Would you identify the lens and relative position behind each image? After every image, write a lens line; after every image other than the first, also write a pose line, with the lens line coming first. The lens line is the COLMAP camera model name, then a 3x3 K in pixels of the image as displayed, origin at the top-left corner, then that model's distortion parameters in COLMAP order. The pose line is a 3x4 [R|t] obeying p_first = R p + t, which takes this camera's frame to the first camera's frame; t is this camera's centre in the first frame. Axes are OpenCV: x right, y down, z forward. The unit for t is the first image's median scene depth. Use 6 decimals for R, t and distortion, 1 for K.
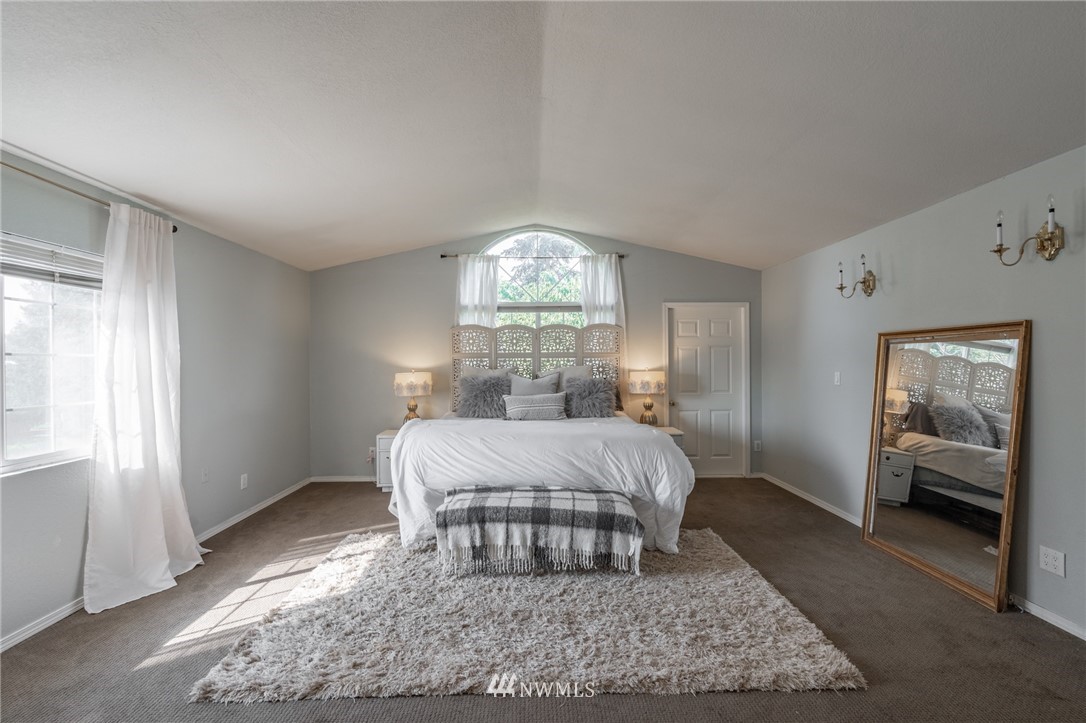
lens RADIAL K [[496.0, 0, 540.6], [0, 496.0, 360.8], [0, 0, 1]] dist [0.003439, 0.000761]
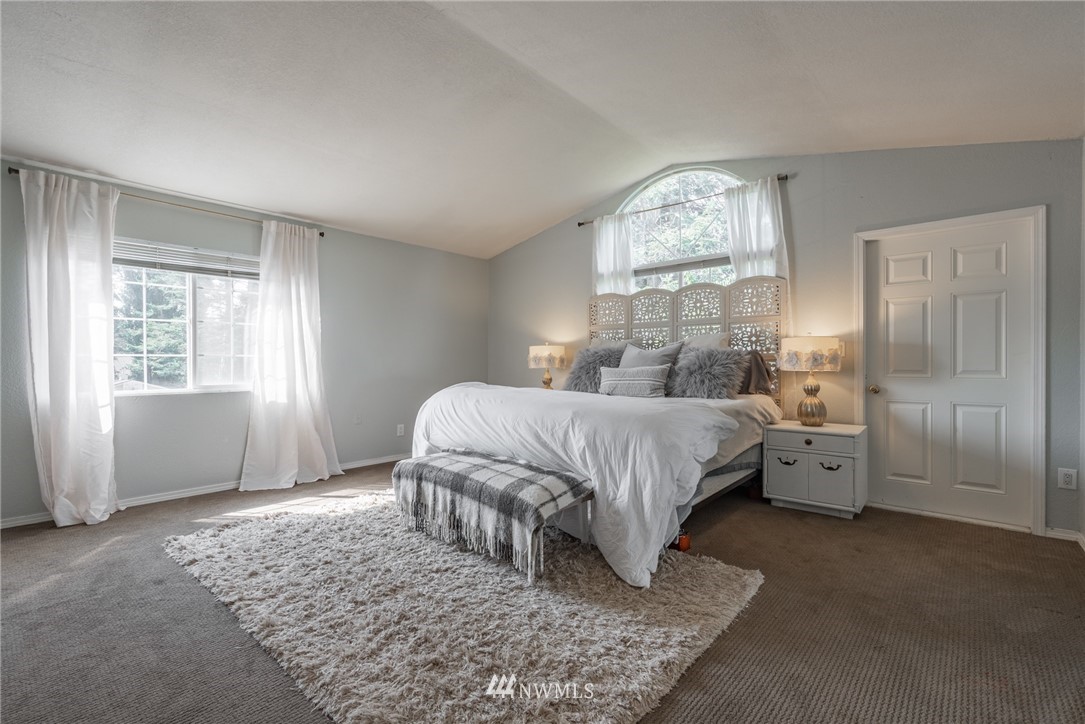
lens RADIAL K [[495.5, 0, 540.4], [0, 495.5, 362.4], [0, 0, 1]] dist [0.003439, 0.000761]
pose [[0.732526, 0.005453, -0.680717, 0.400624], [-0.002539, 0.999983, 0.005277, 0.050501], [0.680734, -0.002137, 0.732528, 0.251245]]
